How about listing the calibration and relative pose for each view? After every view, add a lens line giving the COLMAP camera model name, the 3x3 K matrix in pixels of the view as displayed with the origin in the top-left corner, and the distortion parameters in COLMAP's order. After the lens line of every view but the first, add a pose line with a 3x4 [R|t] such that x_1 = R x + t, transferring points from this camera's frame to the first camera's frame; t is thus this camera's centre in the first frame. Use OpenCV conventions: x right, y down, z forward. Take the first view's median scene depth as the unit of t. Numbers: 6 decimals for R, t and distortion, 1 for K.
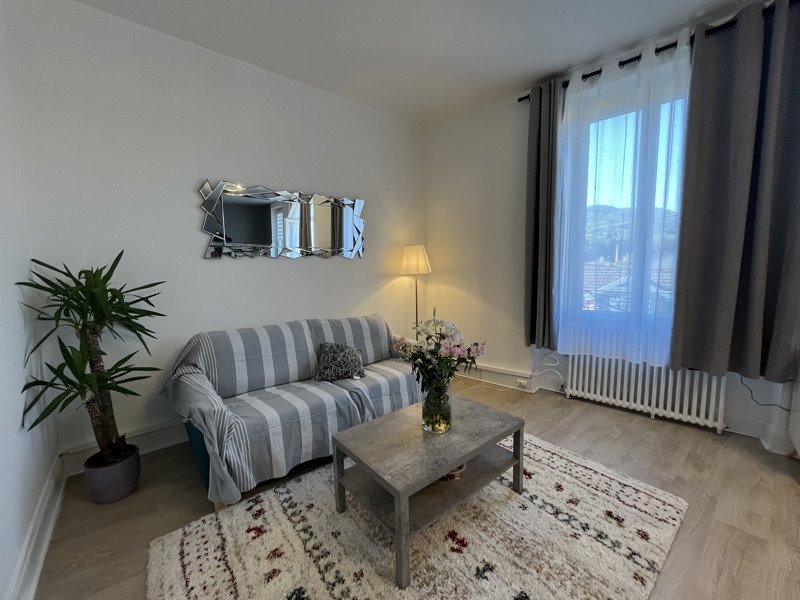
lens RADIAL K [[322.6, 0, 400.2], [0, 322.6, 297.6], [0, 0, 1]] dist [-0.002450, 0.000045]
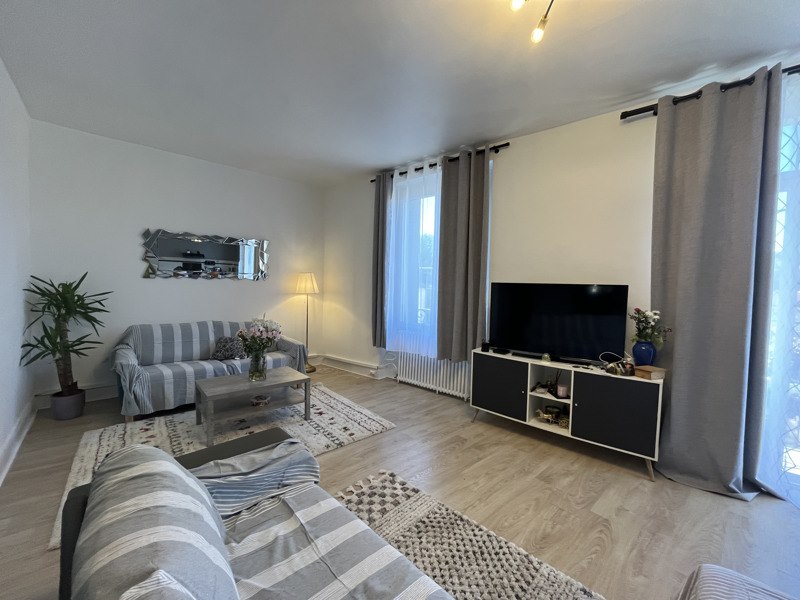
lens RADIAL K [[322.6, 0, 399.8], [0, 322.6, 298.2], [0, 0, 1]] dist [-0.002450, 0.000045]
pose [[0.998527, 0.039753, 0.036932, 0.677851], [-0.037554, 0.997584, -0.058450, 0.023945], [-0.039167, 0.056977, 0.997607, -0.696488]]
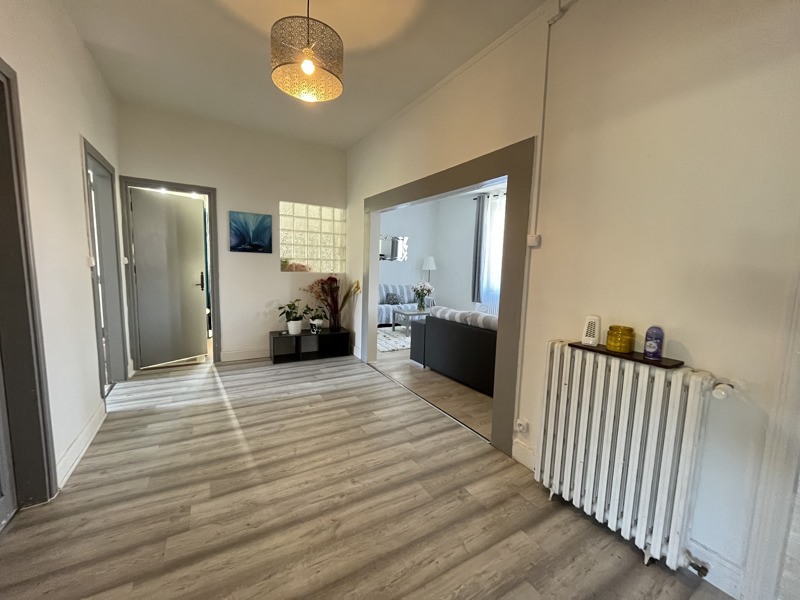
lens RADIAL K [[322.6, 0, 396.9], [0, 322.6, 302.0], [0, 0, 1]] dist [-0.002450, 0.000045]
pose [[0.985610, 0.058871, -0.158450, 0.341015], [-0.058816, 0.998256, 0.005046, 0.255694], [0.158471, 0.004346, 0.987354, -2.162123]]
